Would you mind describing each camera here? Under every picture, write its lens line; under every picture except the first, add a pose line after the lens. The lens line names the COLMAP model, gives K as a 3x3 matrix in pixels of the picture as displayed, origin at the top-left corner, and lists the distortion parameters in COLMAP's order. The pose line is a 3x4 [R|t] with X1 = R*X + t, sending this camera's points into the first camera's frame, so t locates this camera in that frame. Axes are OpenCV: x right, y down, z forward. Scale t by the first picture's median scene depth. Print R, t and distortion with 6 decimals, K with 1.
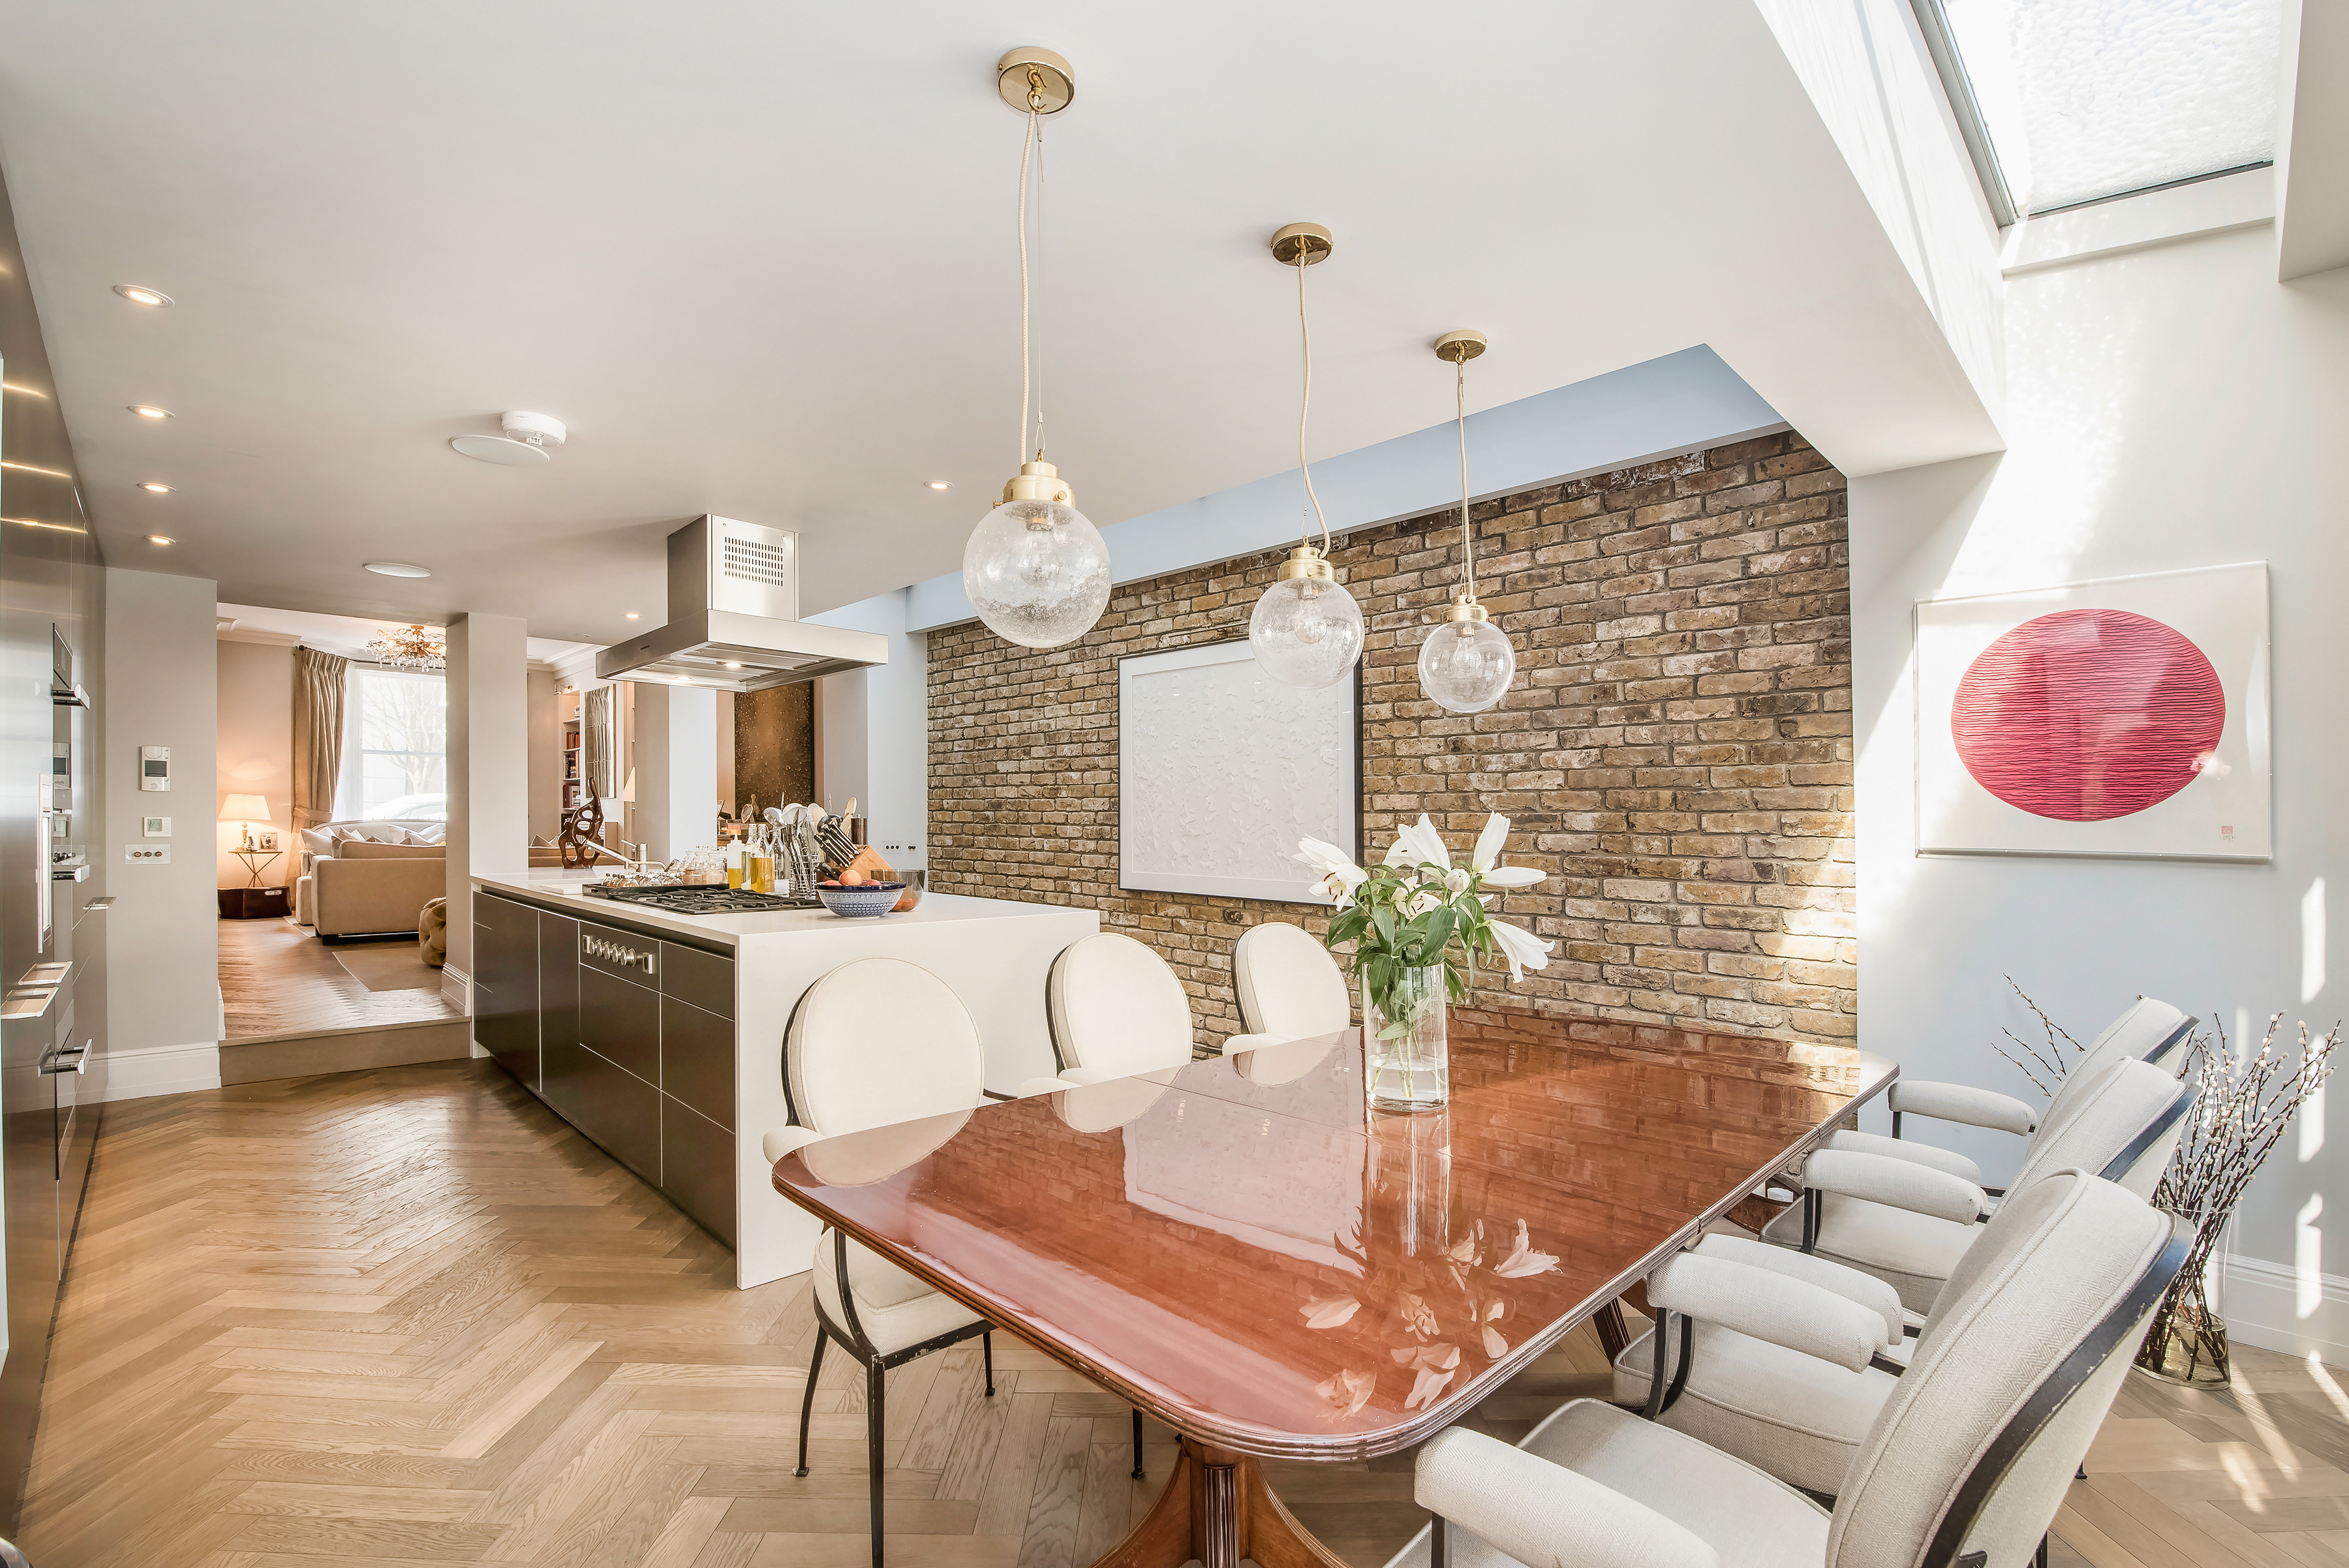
lens RADIAL K [[1038.8, 0, 1188.6], [0, 1038.8, 824.1], [0, 0, 1]] dist [-0.003012, -0.000685]
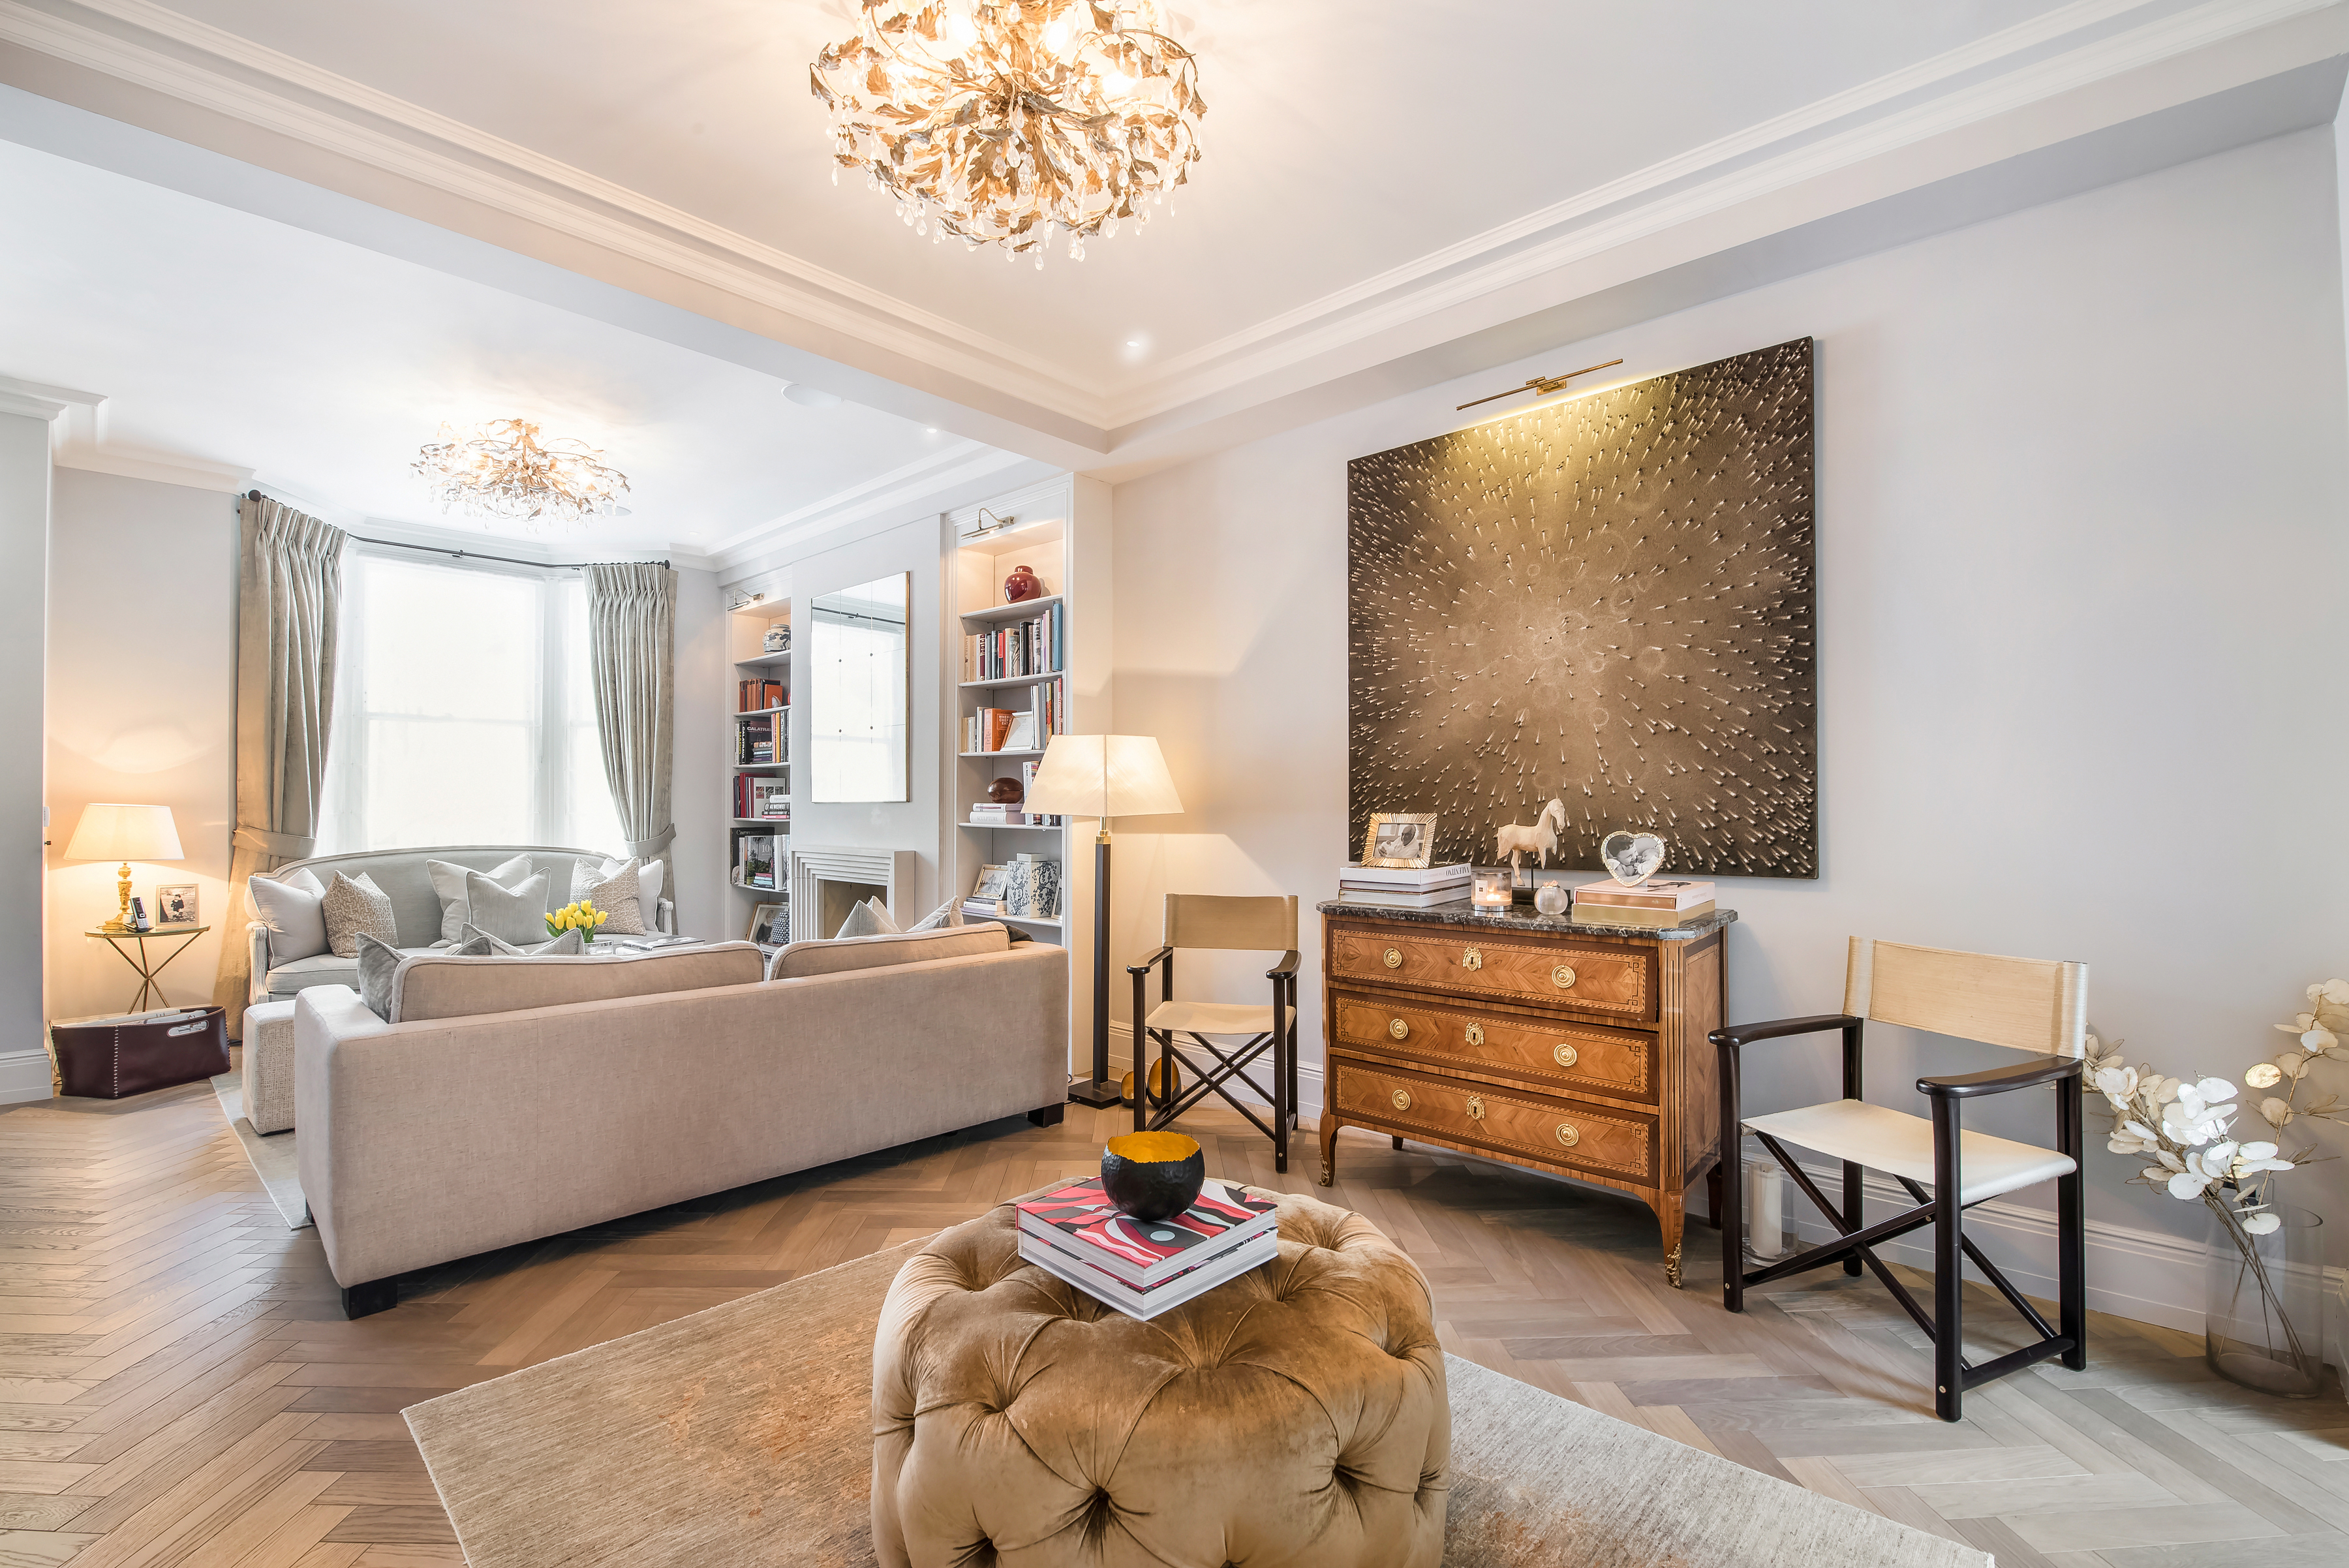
lens RADIAL K [[1038.8, 0, 1174.4], [0, 1038.8, 786.8], [0, 0, 1]] dist [-0.003012, -0.000685]
pose [[0.999452, -0.008876, 0.031903, -0.458188], [0.009517, 0.999755, -0.019987, -0.022419], [-0.031718, 0.020280, 0.999291, 0.522906]]
